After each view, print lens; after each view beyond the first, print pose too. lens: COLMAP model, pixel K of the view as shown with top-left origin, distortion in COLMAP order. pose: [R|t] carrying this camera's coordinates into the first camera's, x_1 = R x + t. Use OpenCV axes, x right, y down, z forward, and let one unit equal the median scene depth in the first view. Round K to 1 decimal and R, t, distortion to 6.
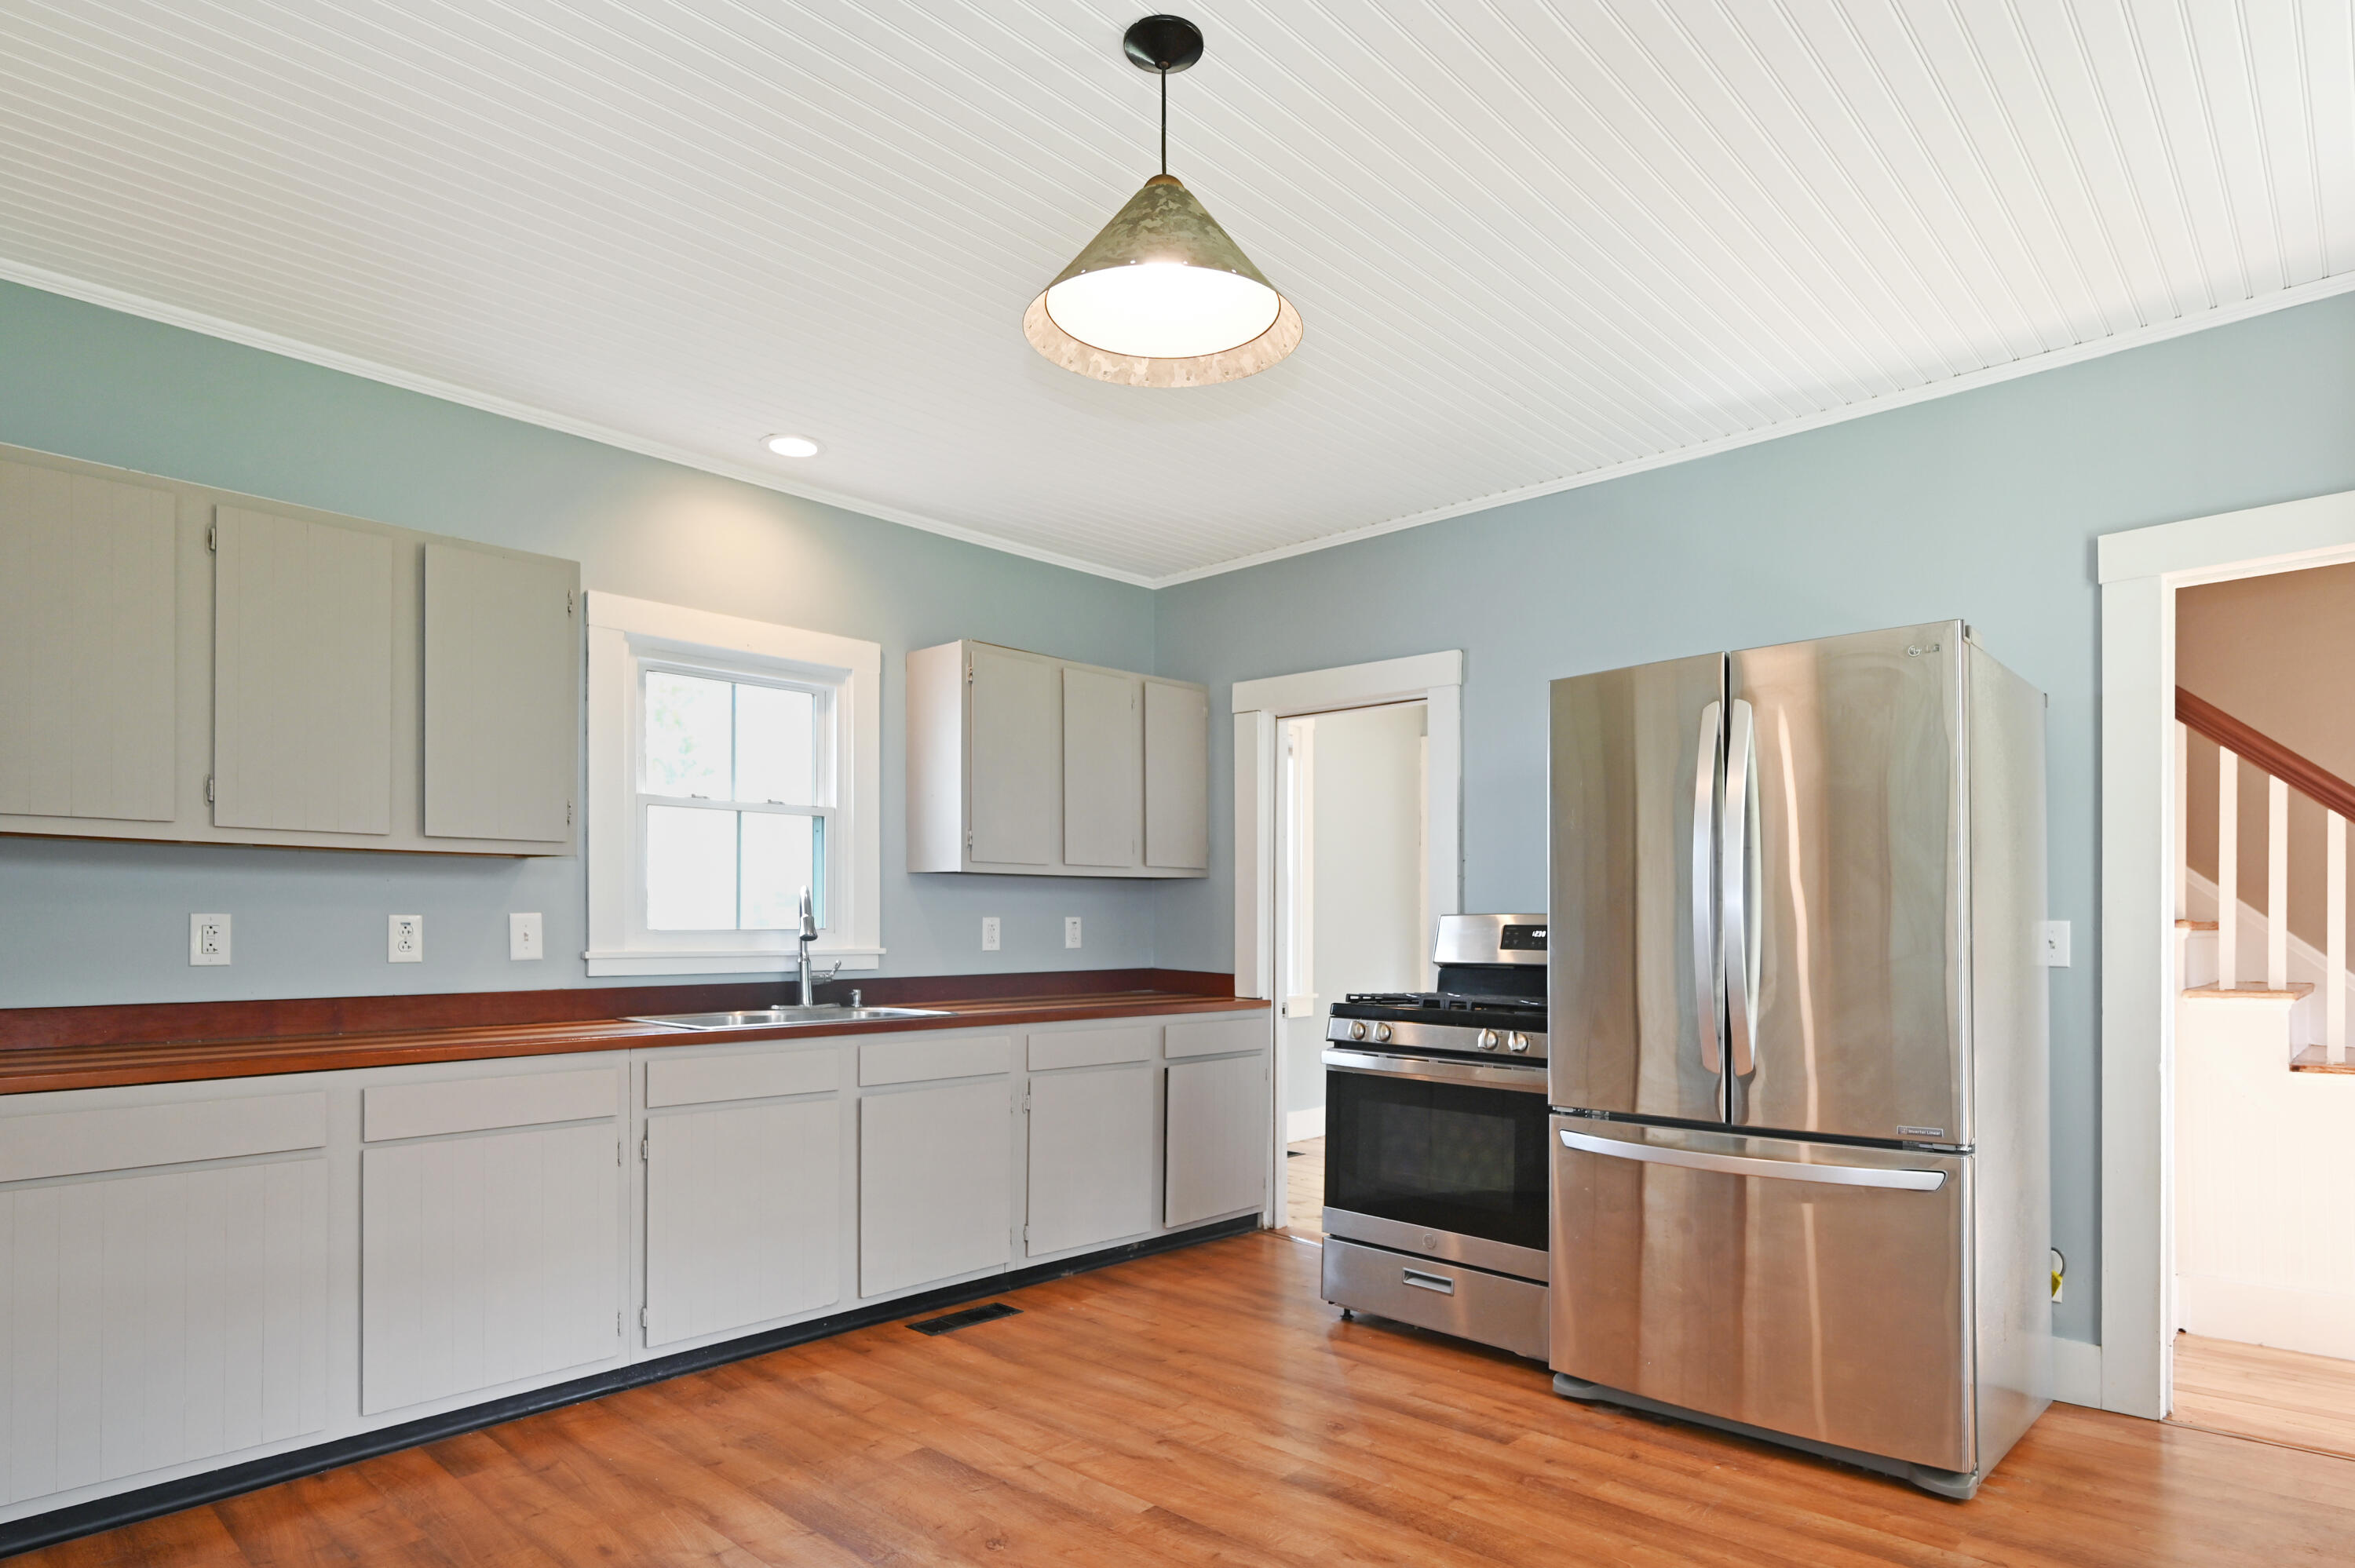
lens RADIAL K [[1289.2, 0, 1185.1], [0, 1289.2, 931.1], [0, 0, 1]] dist [-0.000272, -0.000796]
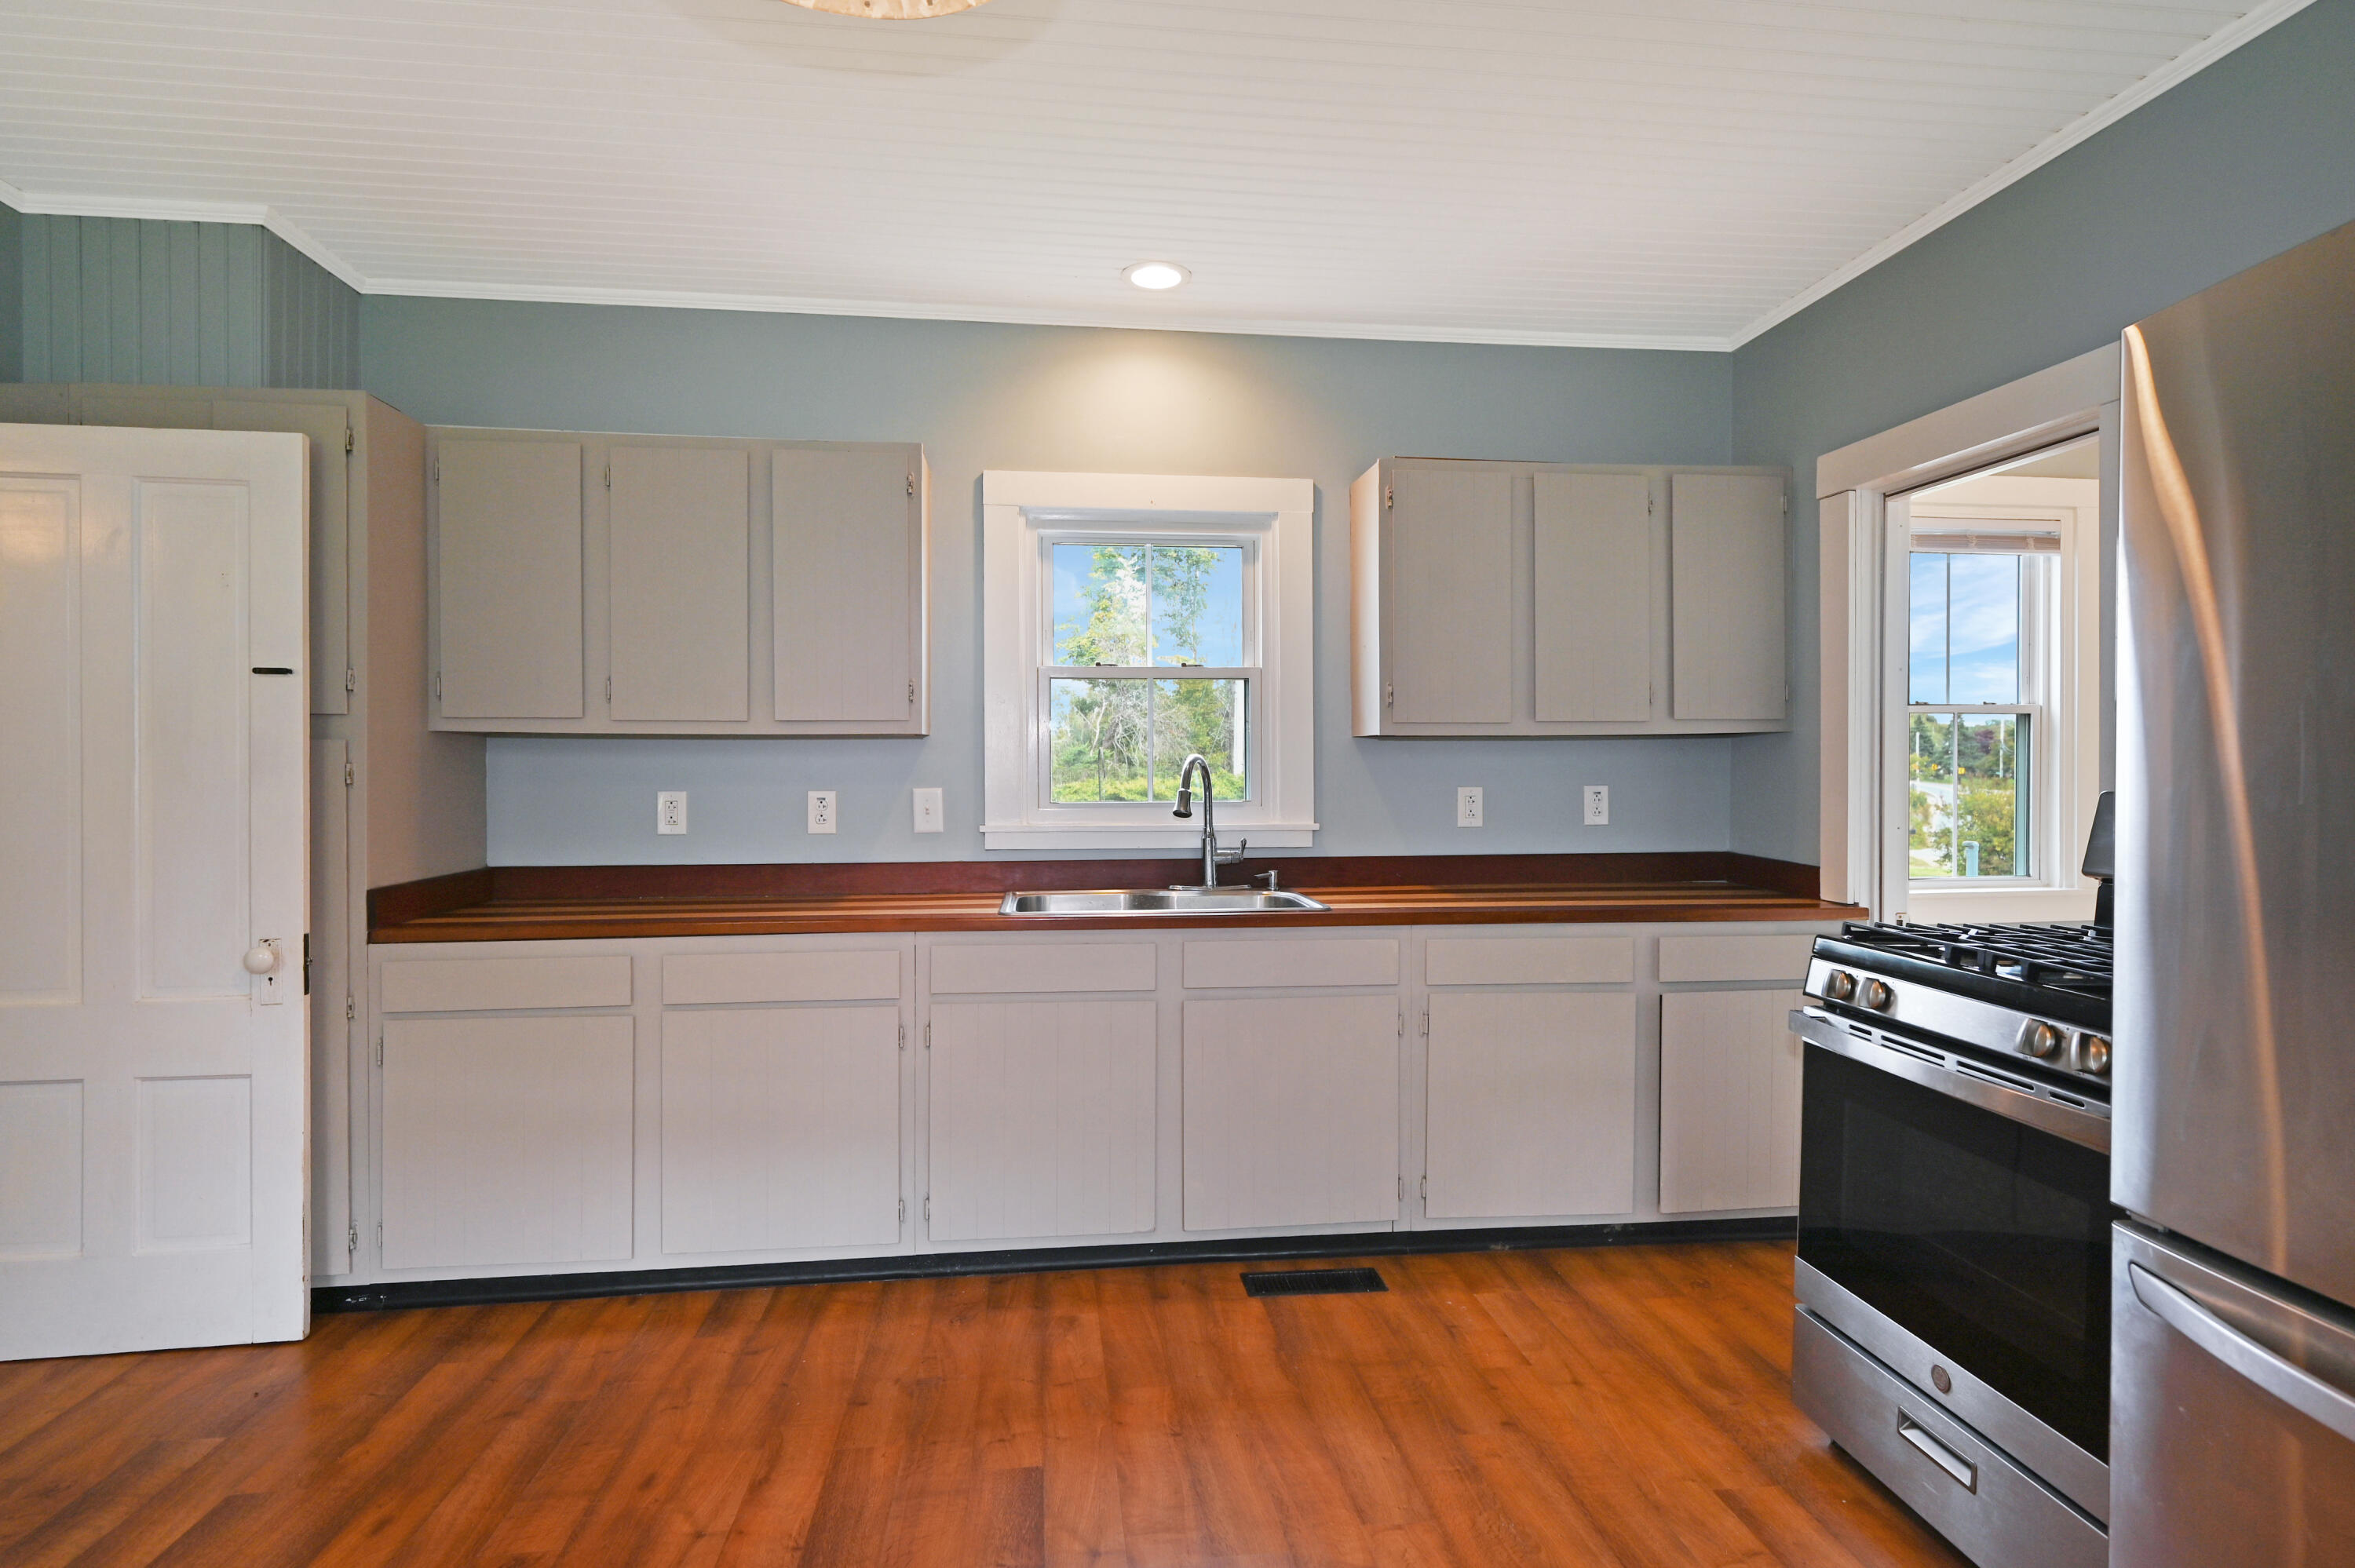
lens RADIAL K [[1194.1, 0, 1187.8], [0, 1194.1, 776.7], [0, 0, 1]] dist [-0.002538, -0.000494]
pose [[0.765870, 0.000630, -0.642995, 0.264265], [-0.000221, 1.000000, 0.000717, -0.022920], [0.642996, -0.000407, 0.765870, 0.374441]]
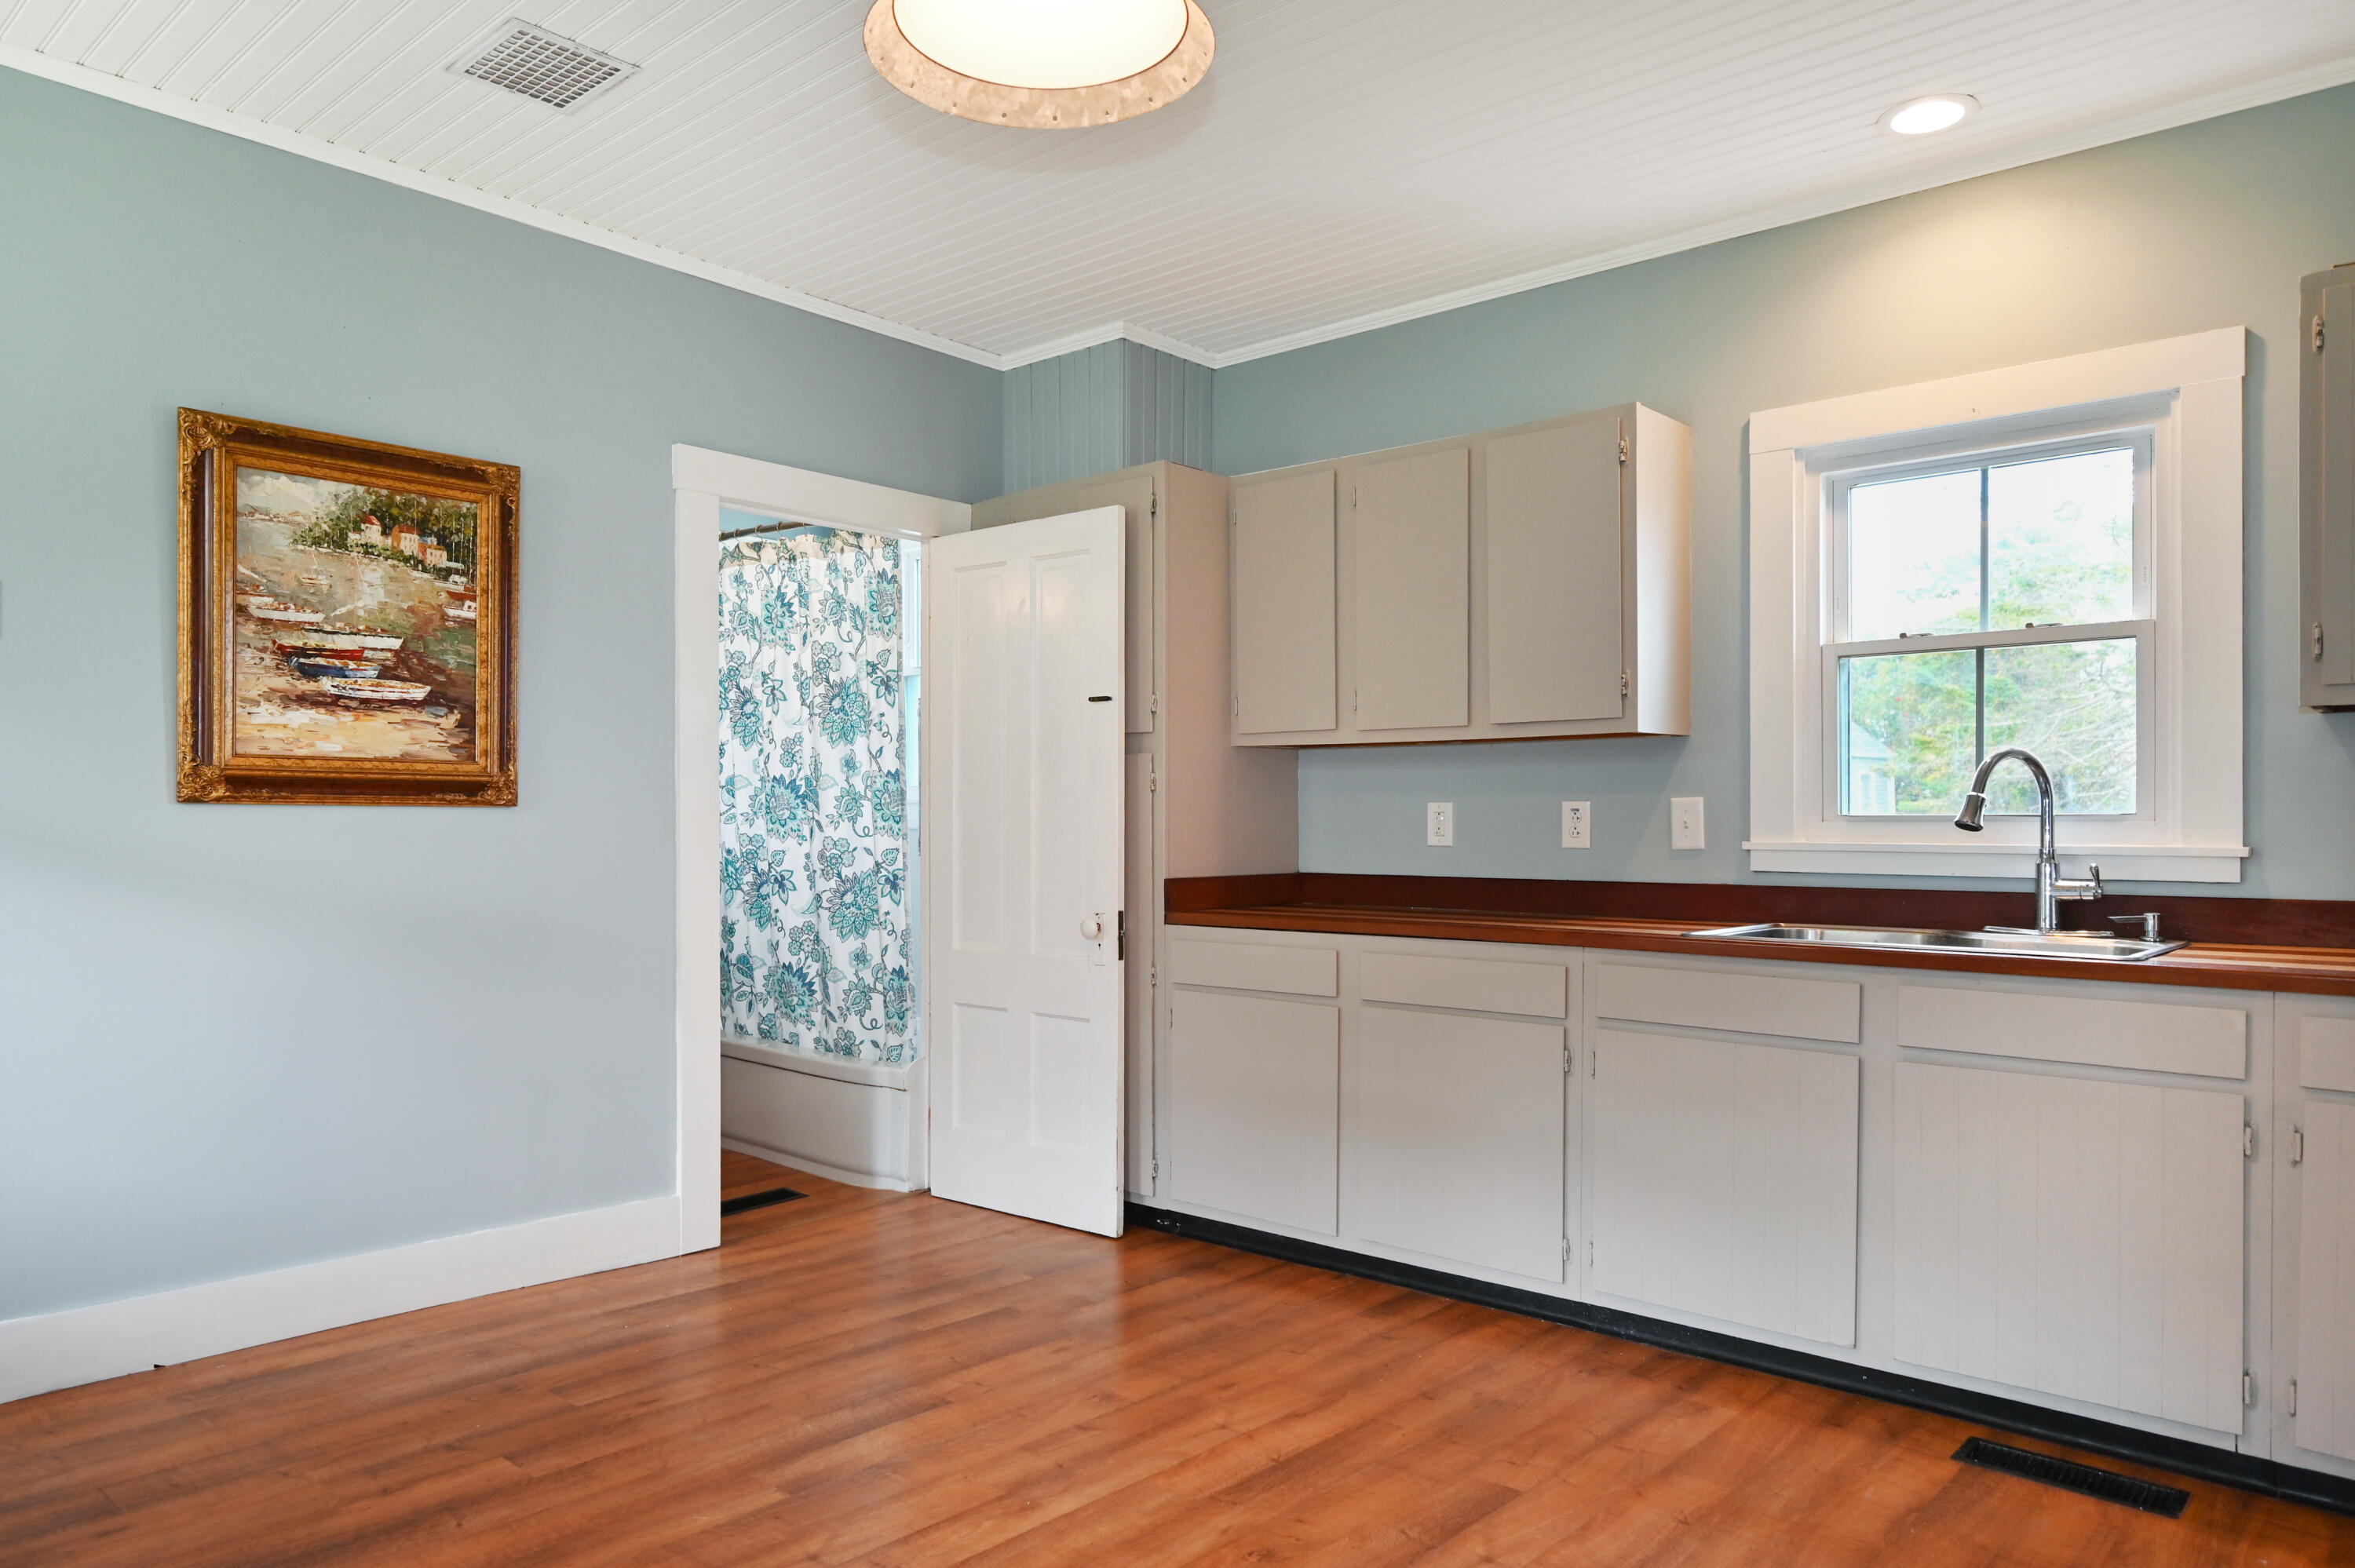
lens RADIAL K [[1533.9, 0, 1176.0], [0, 1533.9, 844.4], [0, 0, 1]] dist [0.003283, -0.000910]
pose [[0.022435, 0.014107, -0.999649, 0.529313], [-0.005050, 0.999889, 0.013997, 0.005613], [0.999736, 0.004734, 0.022503, 0.591750]]
